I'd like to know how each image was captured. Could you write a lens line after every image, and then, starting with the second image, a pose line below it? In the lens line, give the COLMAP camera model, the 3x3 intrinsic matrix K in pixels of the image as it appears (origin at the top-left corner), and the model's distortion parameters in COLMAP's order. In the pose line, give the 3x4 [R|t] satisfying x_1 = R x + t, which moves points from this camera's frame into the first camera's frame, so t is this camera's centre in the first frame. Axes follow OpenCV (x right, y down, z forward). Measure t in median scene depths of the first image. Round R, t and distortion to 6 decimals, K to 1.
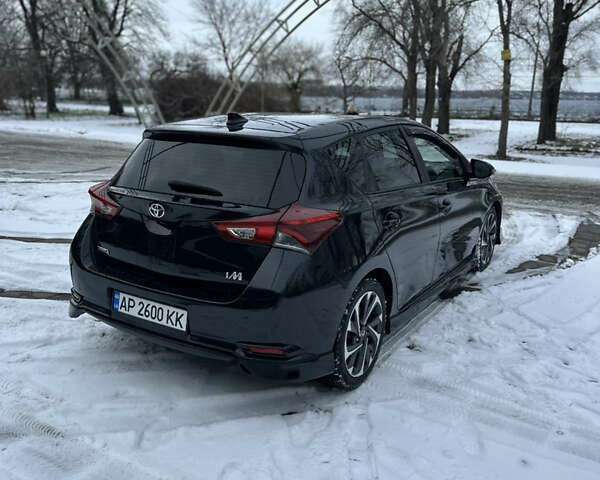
lens RADIAL K [[559.2, 0, 300.0], [0, 559.2, 240.0], [0, 0, 1]] dist [0.146892, -0.256480]
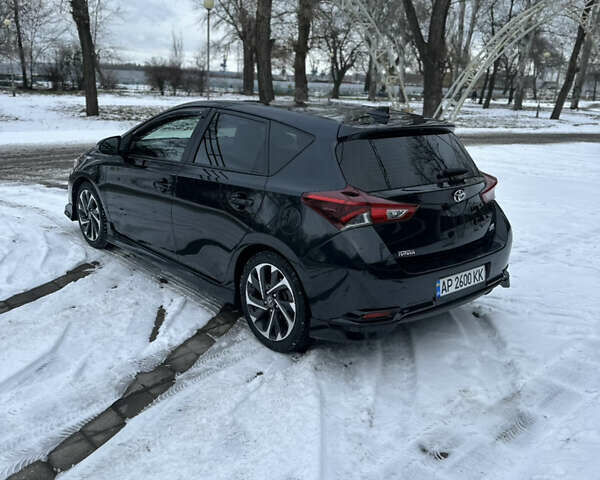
lens RADIAL K [[559.2, 0, 300.0], [0, 559.2, 240.0], [0, 0, 1]] dist [0.146892, -0.256480]
pose [[0.272520, -0.268683, 0.923874, -1.419166], [0.197841, 0.955347, 0.219478, -0.280045], [-0.941590, 0.122968, 0.313507, 0.935436]]
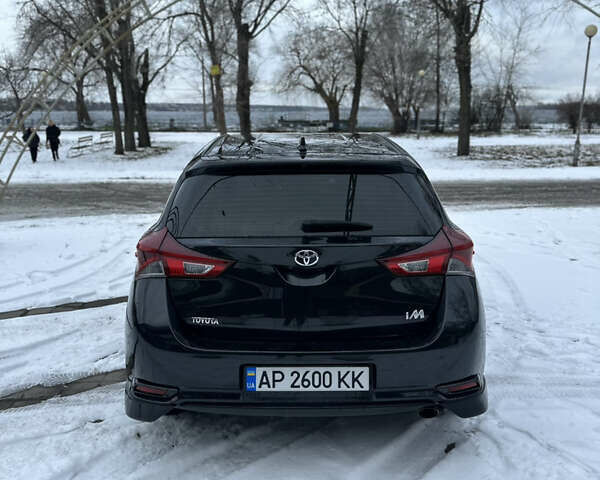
lens RADIAL K [[559.2, 0, 300.0], [0, 559.2, 240.0], [0, 0, 1]] dist [0.146892, -0.256480]
pose [[0.839362, -0.140762, 0.525031, -0.680383], [0.151385, 0.988209, 0.022924, -0.096873], [-0.522067, 0.060240, 0.850774, 0.290650]]
